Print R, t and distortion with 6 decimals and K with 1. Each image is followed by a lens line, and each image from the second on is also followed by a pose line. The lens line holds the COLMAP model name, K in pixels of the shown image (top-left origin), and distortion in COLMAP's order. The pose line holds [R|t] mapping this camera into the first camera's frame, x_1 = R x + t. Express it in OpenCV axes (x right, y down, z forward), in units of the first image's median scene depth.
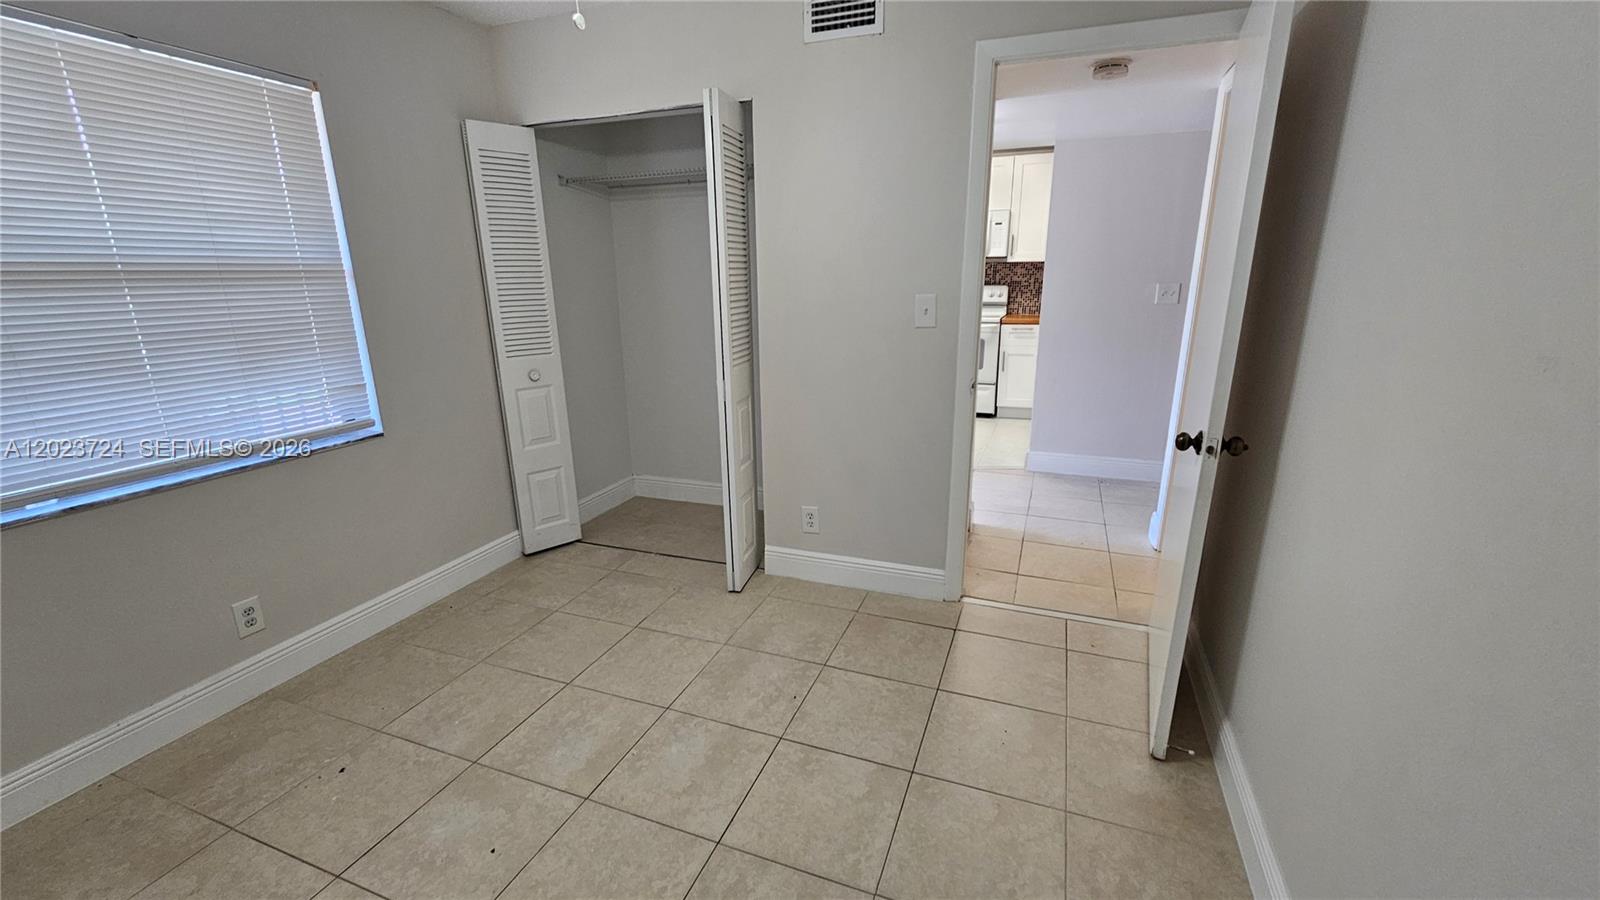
lens RADIAL K [[658.7, 0, 795.8], [0, 658.7, 454.0], [0, 0, 1]] dist [0.000395, 0.000190]
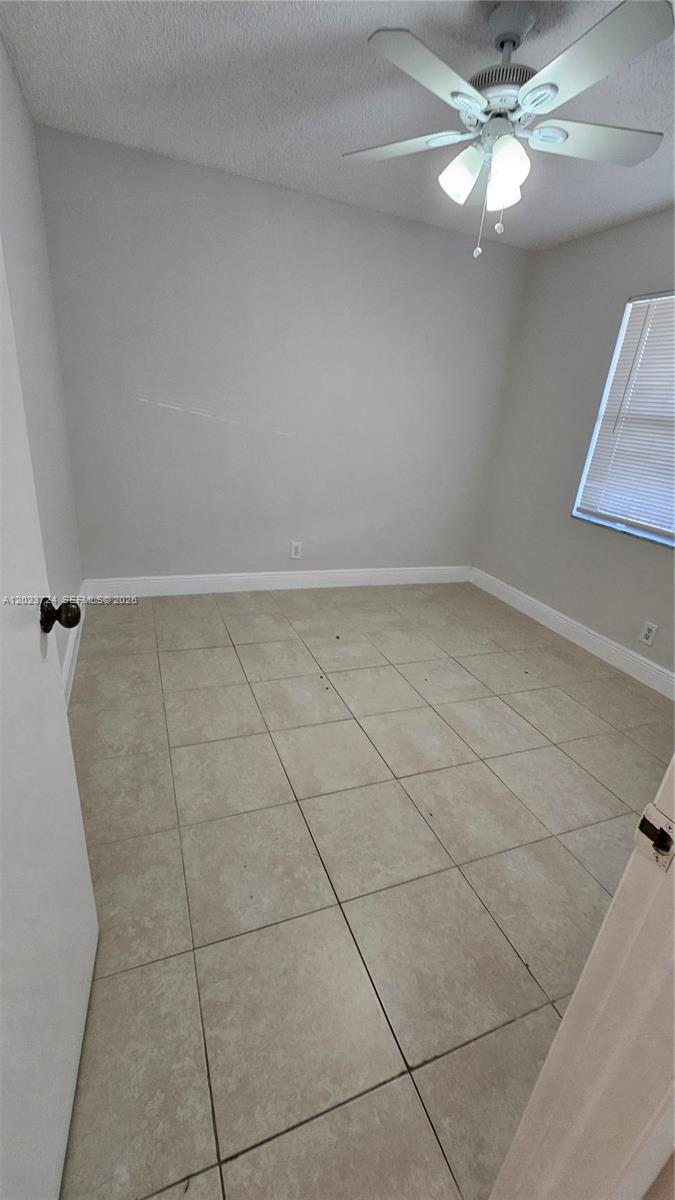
lens RADIAL K [[494.0, 0, 337.5], [0, 494.0, 600.0], [0, 0, 1]] dist [0.000395, 0.000190]
pose [[-0.726229, 0.210043, -0.654579, 0.627328], [-0.260271, 0.797291, 0.544597, -0.341873], [0.636279, 0.565870, -0.524347, 1.262857]]
